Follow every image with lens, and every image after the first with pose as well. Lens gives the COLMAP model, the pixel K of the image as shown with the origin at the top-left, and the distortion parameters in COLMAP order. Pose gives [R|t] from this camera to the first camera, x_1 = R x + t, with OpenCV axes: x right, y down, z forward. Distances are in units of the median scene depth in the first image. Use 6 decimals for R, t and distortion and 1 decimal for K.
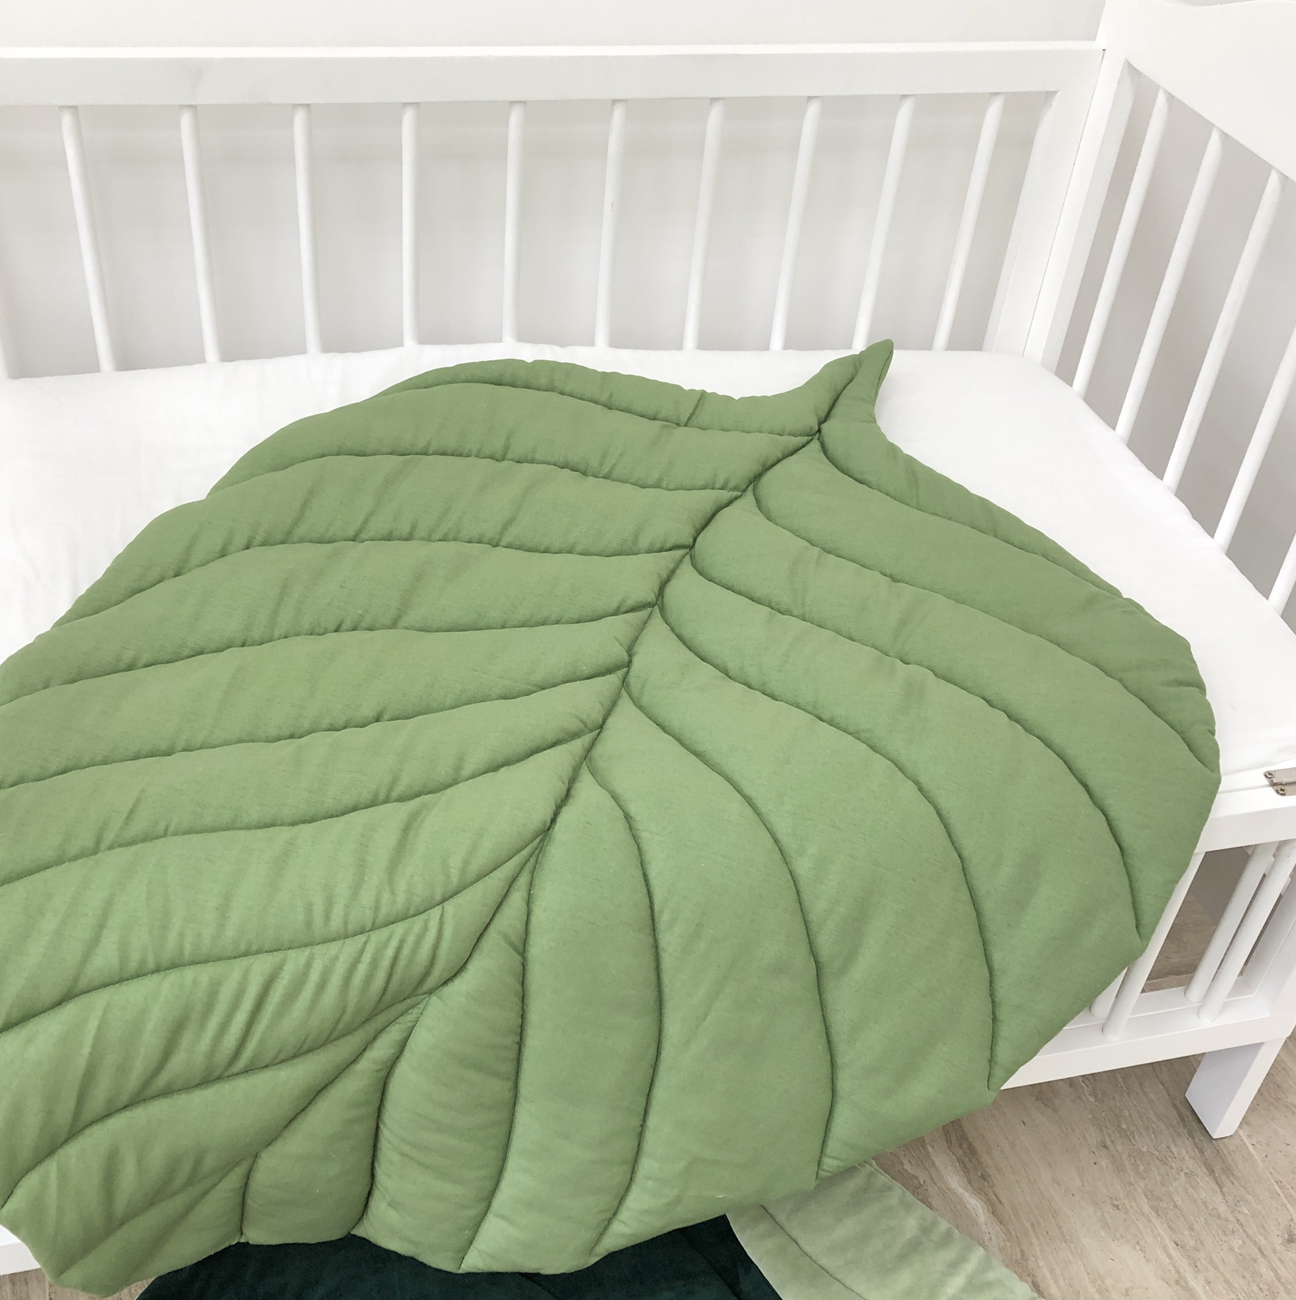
lens RADIAL K [[1417.1, 0, 706.4], [0, 1417.1, 651.1], [0, 0, 1]] dist [0.141261, -0.302378]
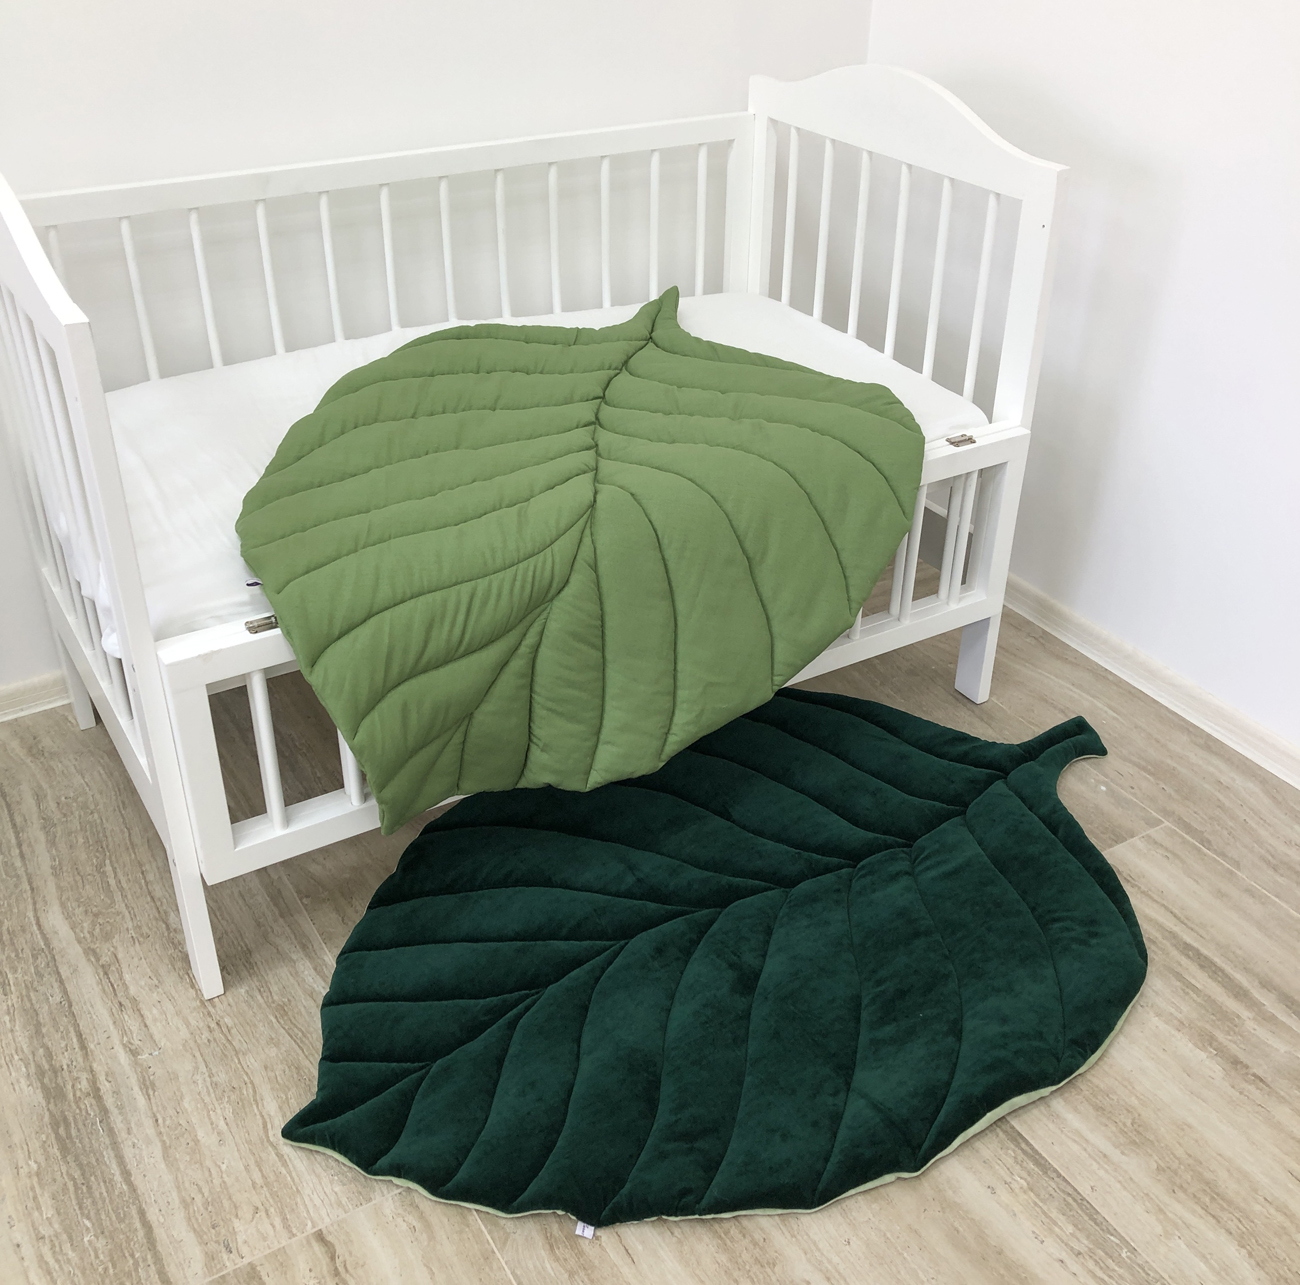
lens RADIAL K [[1417.1, 0, 649.7], [0, 1417.1, 559.5], [0, 0, 1]] dist [0.141261, -0.302378]
pose [[0.957817, -0.188640, 0.216798, -0.420929], [0.230650, 0.954628, -0.188377, 0.516214], [-0.171426, 0.230435, 0.957869, -0.685046]]
